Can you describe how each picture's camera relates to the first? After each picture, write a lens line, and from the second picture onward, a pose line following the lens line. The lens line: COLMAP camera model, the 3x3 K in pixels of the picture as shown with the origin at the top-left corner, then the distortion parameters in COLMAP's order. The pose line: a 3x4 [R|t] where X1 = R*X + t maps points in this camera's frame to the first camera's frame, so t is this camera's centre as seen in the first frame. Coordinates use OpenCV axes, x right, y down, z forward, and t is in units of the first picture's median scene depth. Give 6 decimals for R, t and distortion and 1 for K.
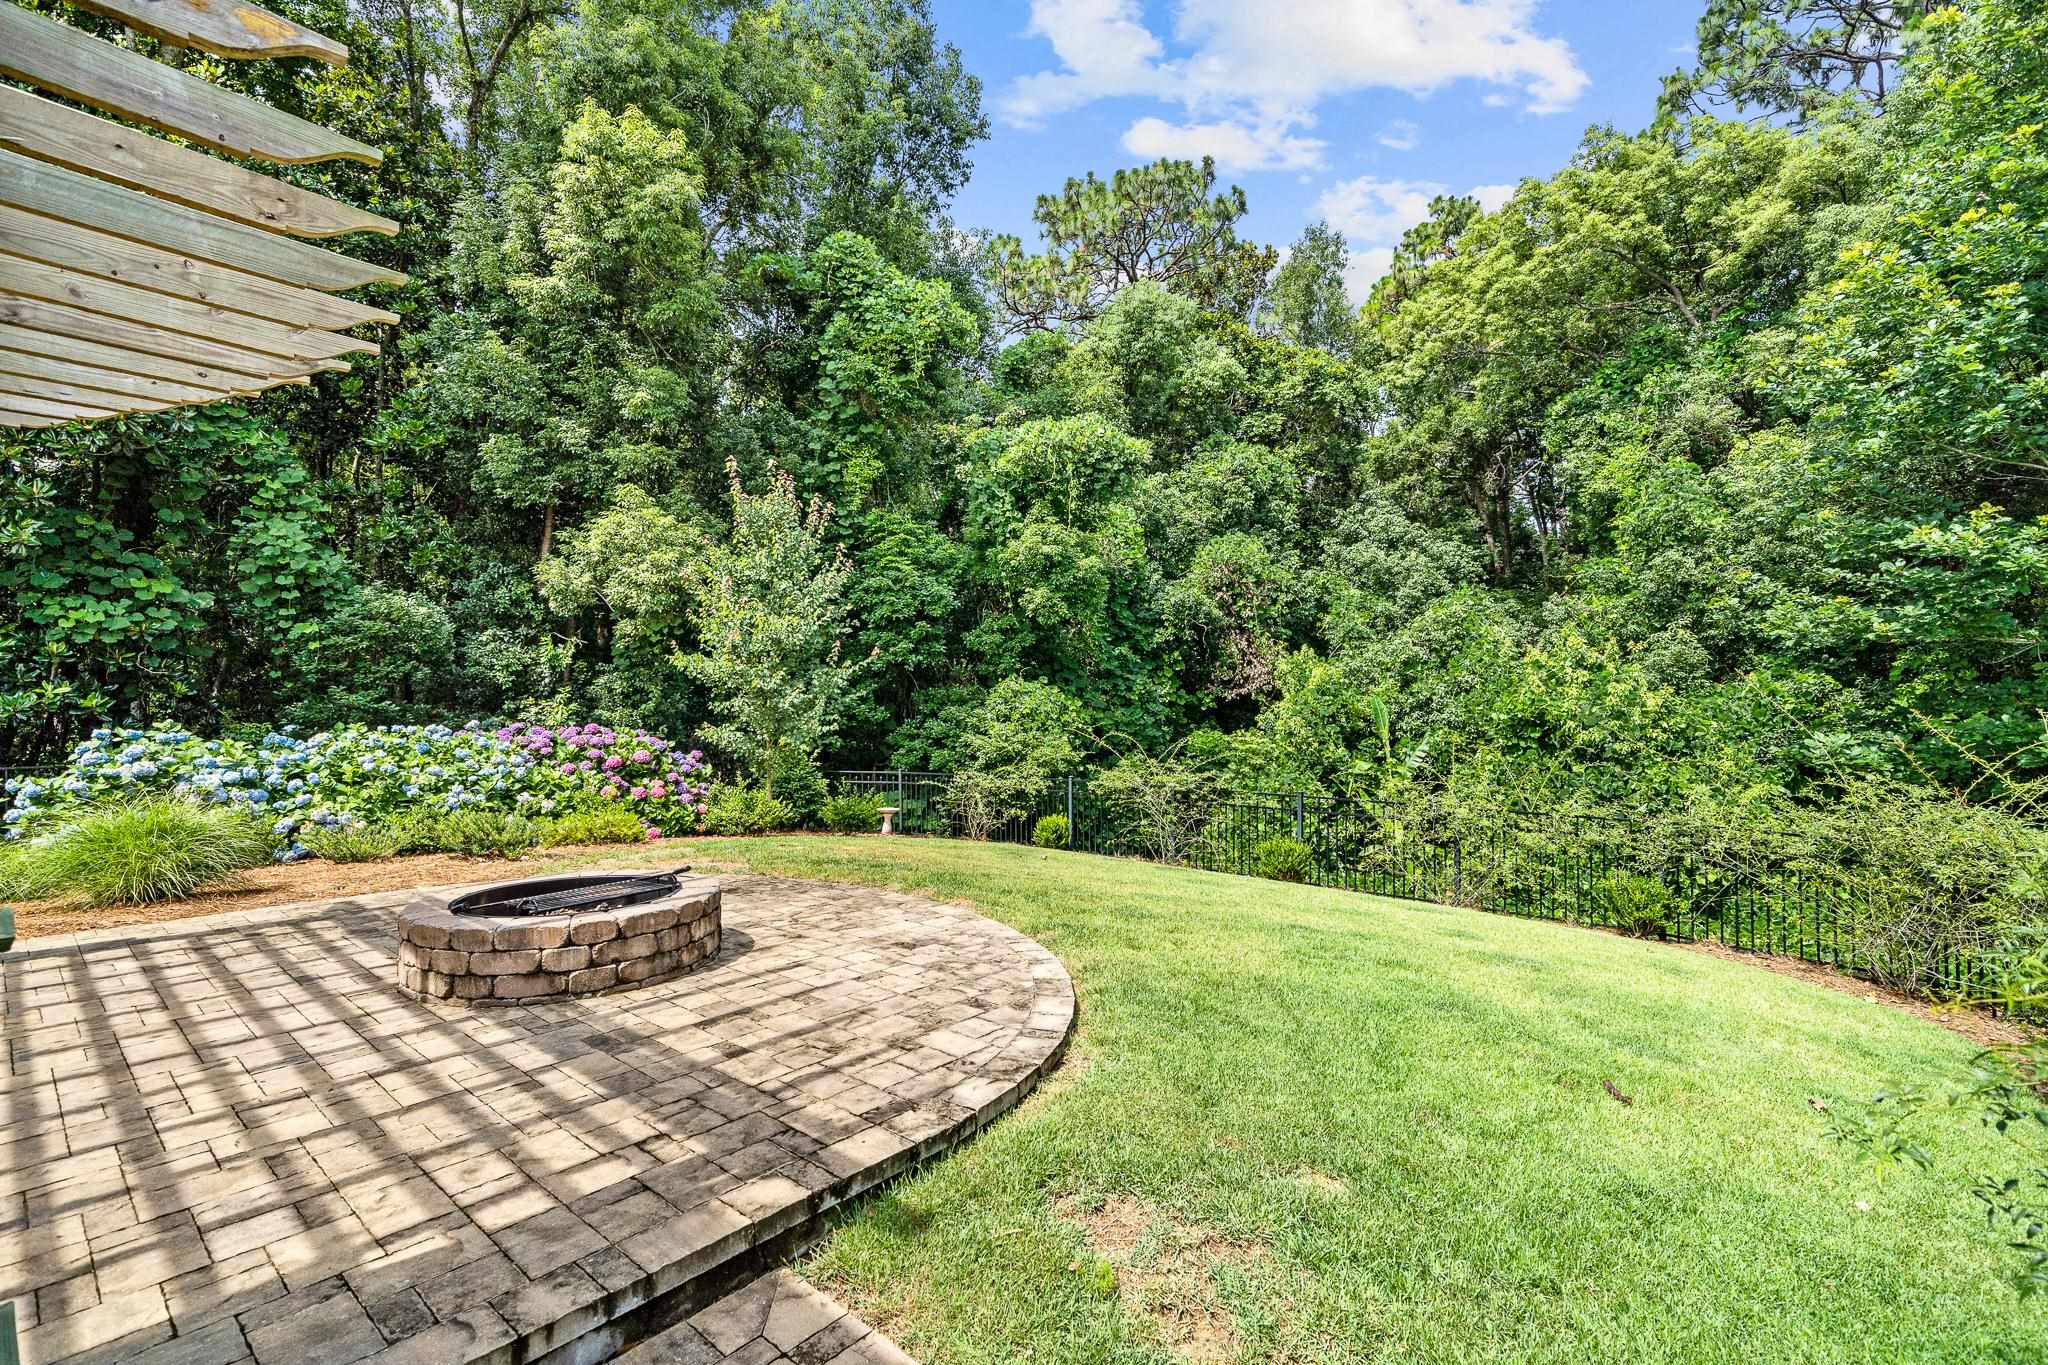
lens RADIAL K [[900.2, 0, 1057.6], [0, 900.2, 680.9], [0, 0, 1]] dist [0.018794, 0.002421]
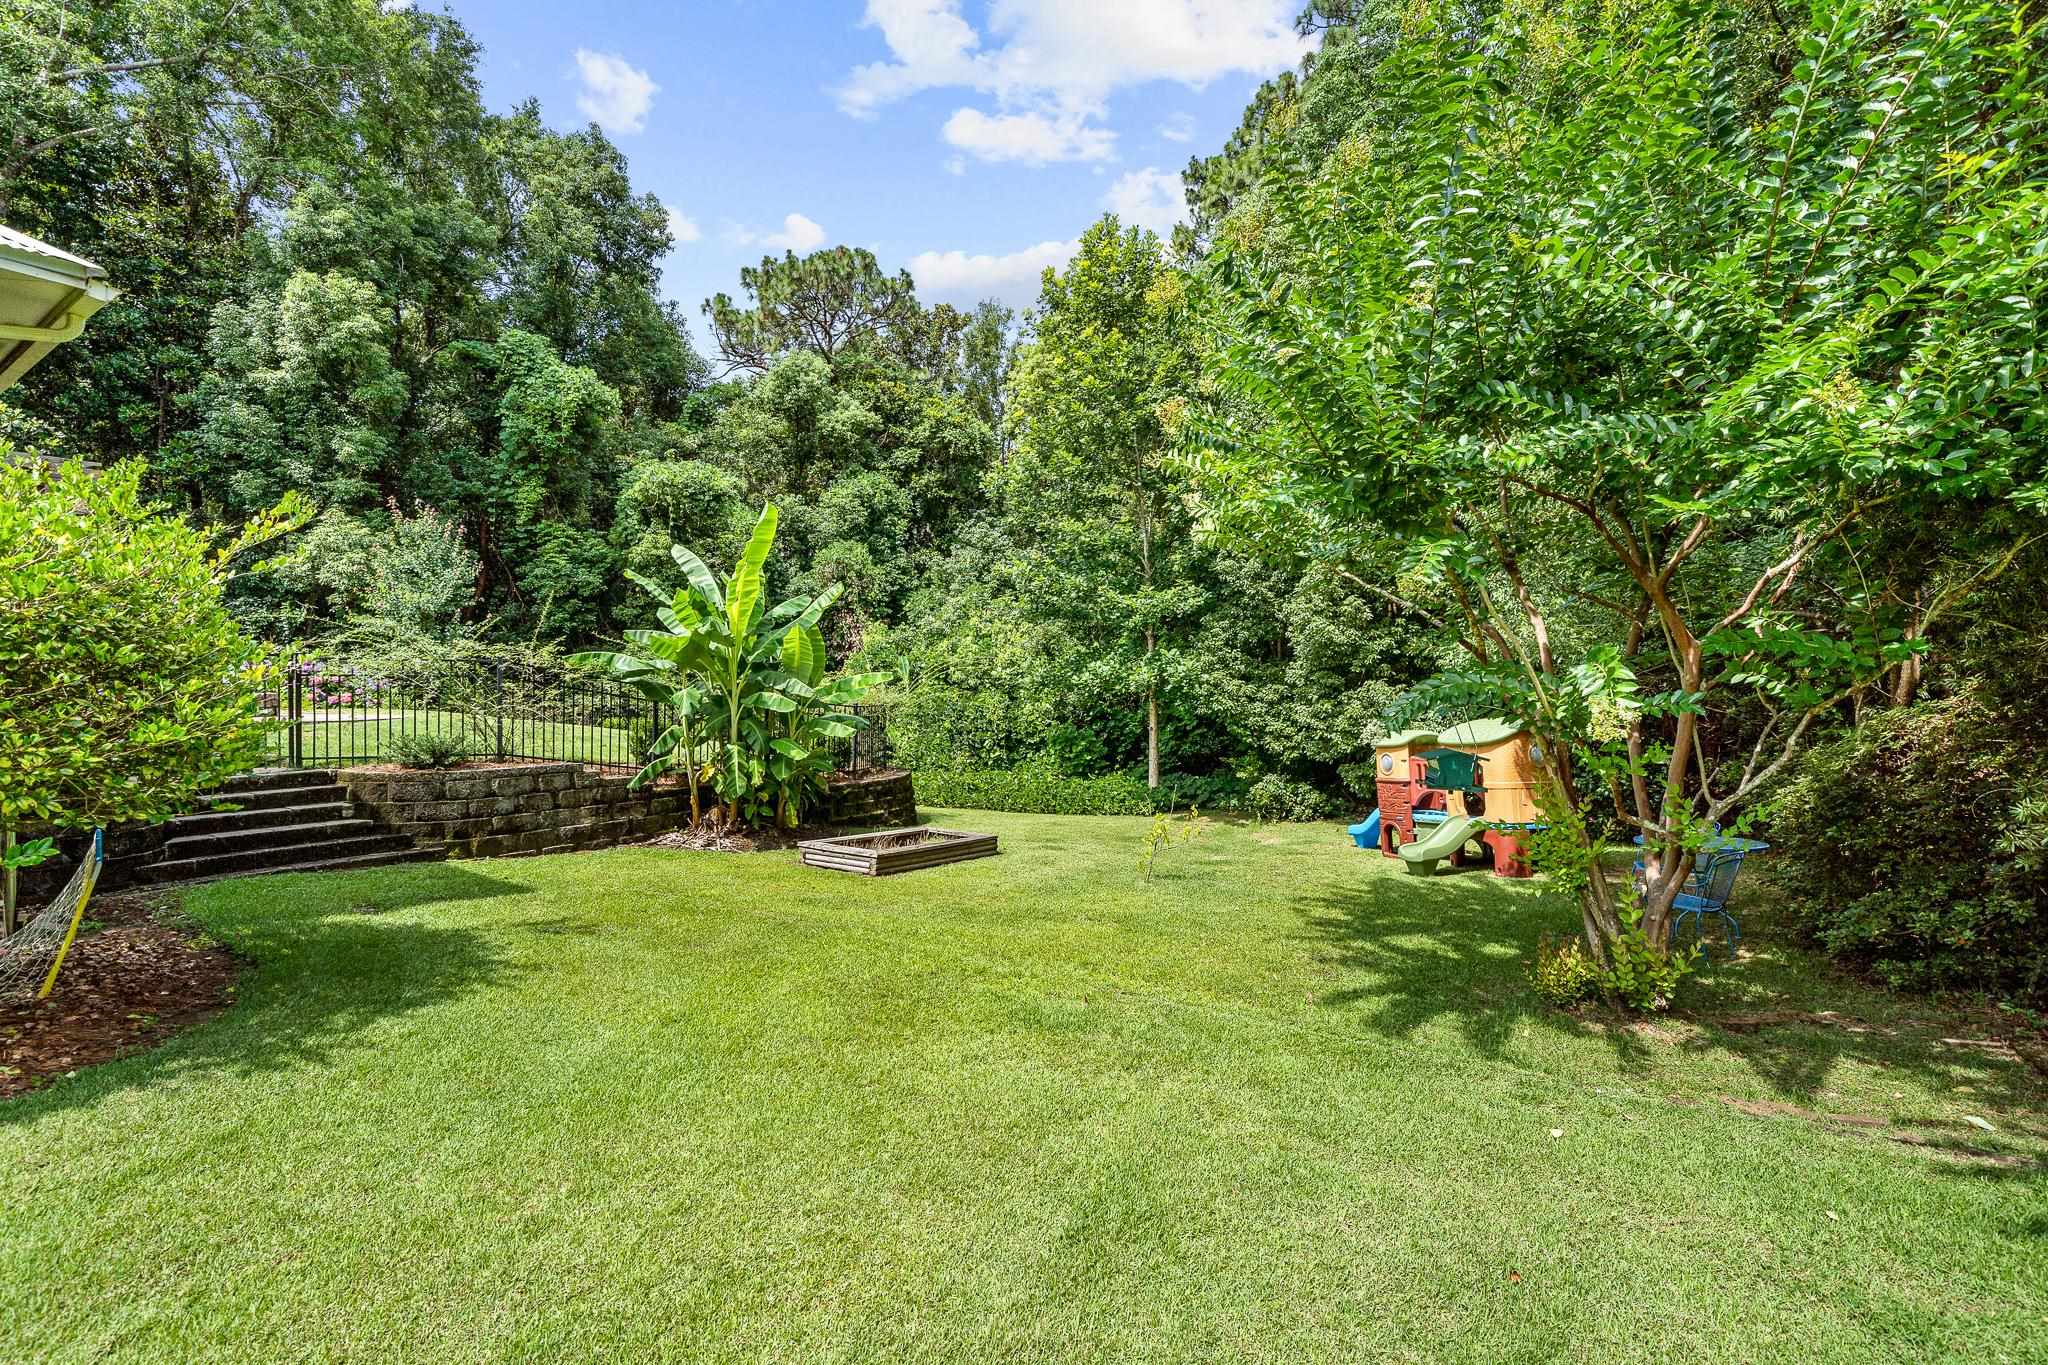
lens RADIAL K [[900.2, 0, 1039.9], [0, 900.2, 688.0], [0, 0, 1]] dist [0.018794, 0.002421]
pose [[0.992424, 0.007859, 0.122605, 0.432281], [-0.011174, 0.999590, 0.026374, 0.032646], [-0.122347, -0.027544, 0.992105, -0.577296]]
